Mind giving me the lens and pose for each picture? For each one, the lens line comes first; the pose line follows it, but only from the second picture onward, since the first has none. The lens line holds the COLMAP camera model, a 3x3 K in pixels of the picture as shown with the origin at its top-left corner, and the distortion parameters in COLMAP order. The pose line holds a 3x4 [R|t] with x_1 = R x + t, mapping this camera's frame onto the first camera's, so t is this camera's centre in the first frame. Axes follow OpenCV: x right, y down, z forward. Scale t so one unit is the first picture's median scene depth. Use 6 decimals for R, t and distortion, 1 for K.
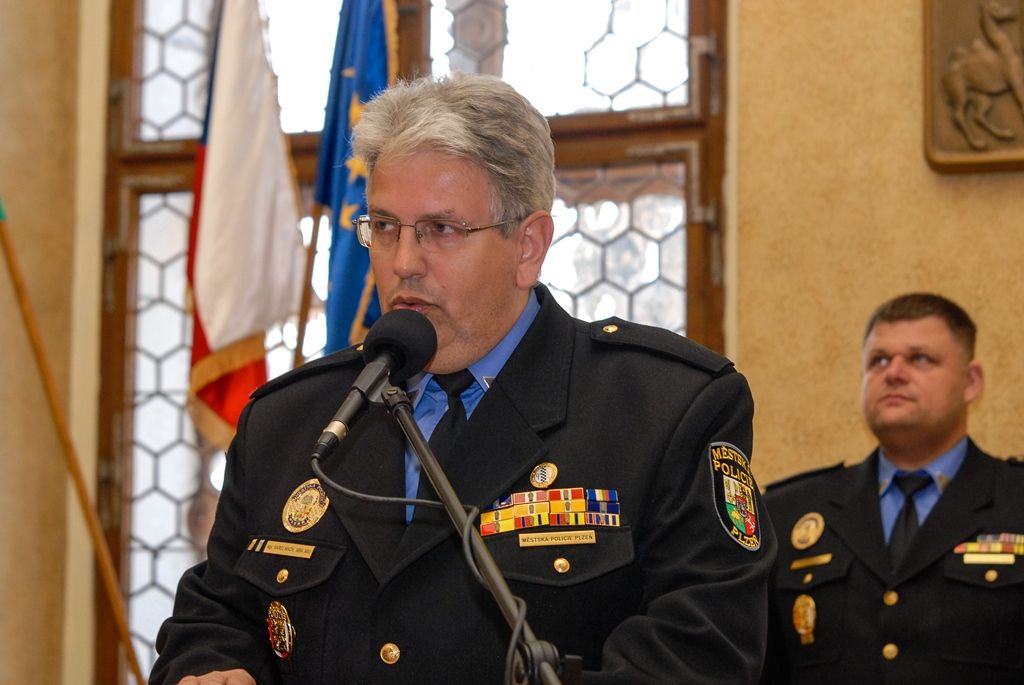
lens RADIAL K [[3125.8, 0, 512.0], [0, 3125.8, 342.5], [0, 0, 1]] dist [-0.436162, 1.016498]
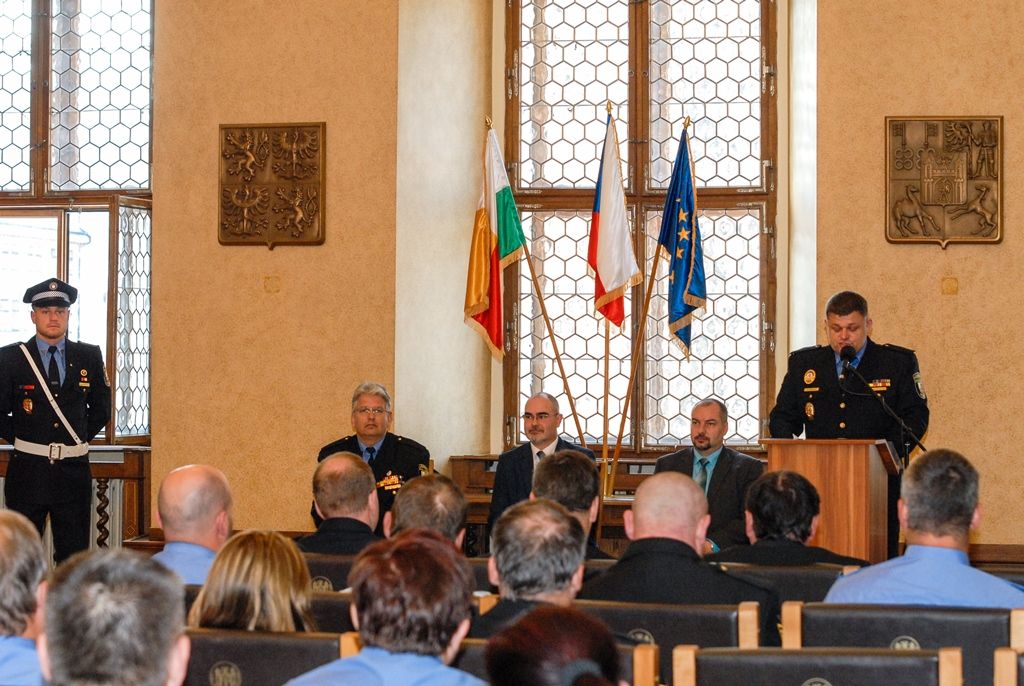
lens RADIAL K [[3125.8, 0, 512.0], [0, 3125.8, 343.0], [0, 0, 1]] dist [-0.436162, 1.016498]
pose [[0.989245, -0.005373, 0.146169, -0.616810], [-0.008859, 0.995290, 0.096540, -0.231114], [-0.146000, -0.096797, 0.984538, -1.760184]]
